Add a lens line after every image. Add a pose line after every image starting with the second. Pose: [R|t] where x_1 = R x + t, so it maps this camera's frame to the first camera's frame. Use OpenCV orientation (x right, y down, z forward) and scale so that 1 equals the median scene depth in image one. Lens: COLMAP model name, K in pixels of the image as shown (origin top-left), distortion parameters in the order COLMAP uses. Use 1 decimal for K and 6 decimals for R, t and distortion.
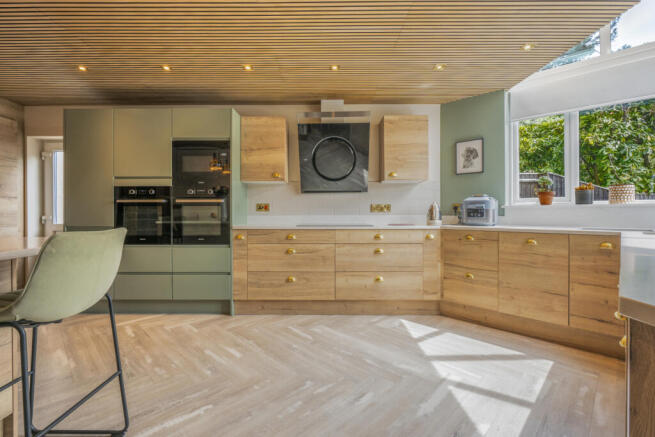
lens RADIAL K [[303.7, 0, 326.9], [0, 303.7, 213.6], [0, 0, 1]] dist [-0.000693, 0.000116]
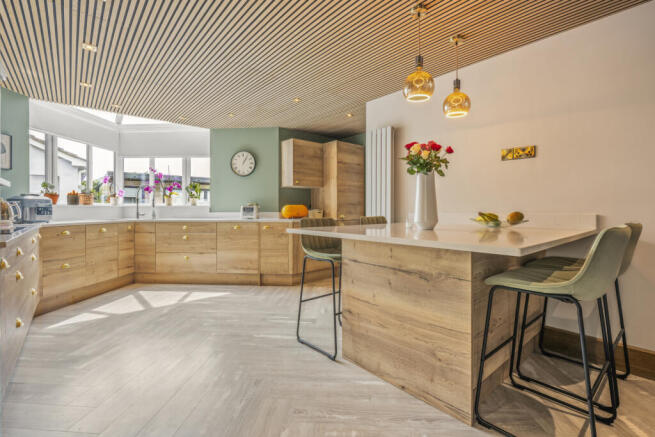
lens RADIAL K [[303.7, 0, 326.9], [0, 303.7, 213.6], [0, 0, 1]] dist [-0.000693, 0.000116]
pose [[-0.652934, -0.011578, 0.757326, -0.966744], [0.002381, 0.999847, 0.017339, -0.008844], [-0.757411, 0.013124, -0.652807, 0.929578]]
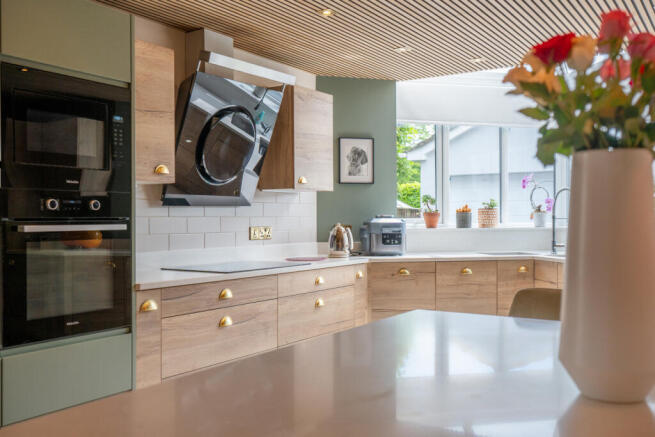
lens RADIAL K [[660.5, 0, 327.5], [0, 660.5, 218.5], [0, 0, 1]] dist [0.021035, 0.005749]
pose [[0.526739, -0.000806, 0.850027, -0.997676], [0.005702, 0.999980, -0.002585, -0.050002], [-0.850008, 0.006208, 0.526733, 0.254908]]
